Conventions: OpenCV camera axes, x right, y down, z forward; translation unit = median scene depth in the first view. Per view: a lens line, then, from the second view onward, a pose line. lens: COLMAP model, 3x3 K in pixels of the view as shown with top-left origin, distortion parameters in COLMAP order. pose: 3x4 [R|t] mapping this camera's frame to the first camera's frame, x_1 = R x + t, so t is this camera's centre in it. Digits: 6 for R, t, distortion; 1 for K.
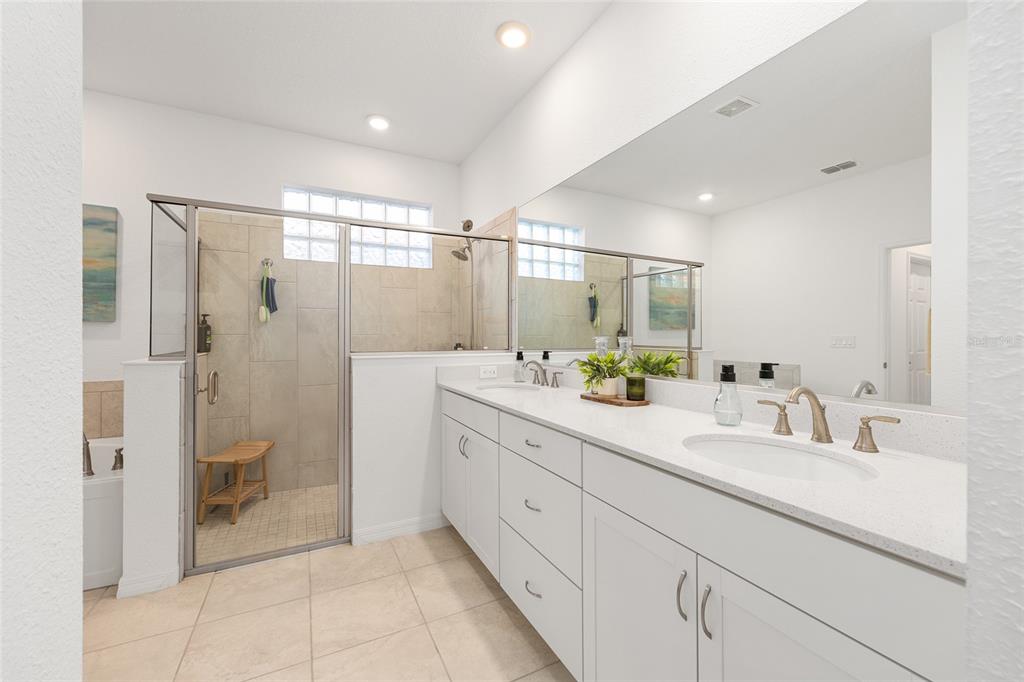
lens RADIAL K [[405.5, 0, 513.6], [0, 405.5, 340.4], [0, 0, 1]] dist [0.000072, 0.000051]
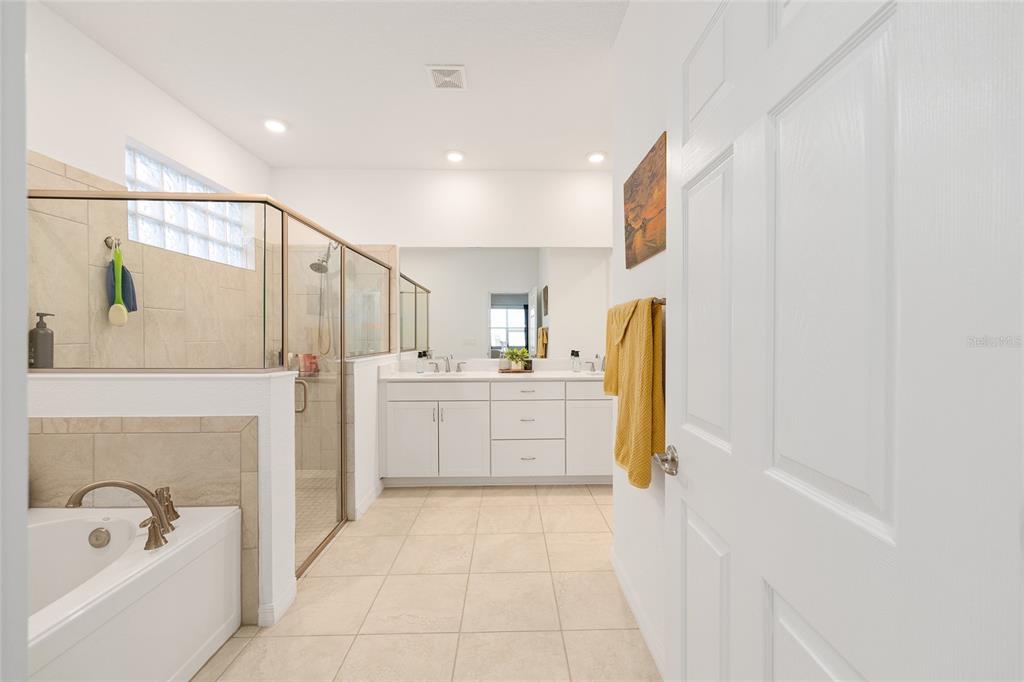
lens RADIAL K [[405.5, 0, 514.0], [0, 405.5, 336.4], [0, 0, 1]] dist [0.000072, 0.000051]
pose [[0.456860, -0.007004, 0.889511, -1.123478], [0.007006, 0.999966, 0.004276, -0.028872], [-0.889511, 0.004278, 0.456894, 0.043760]]
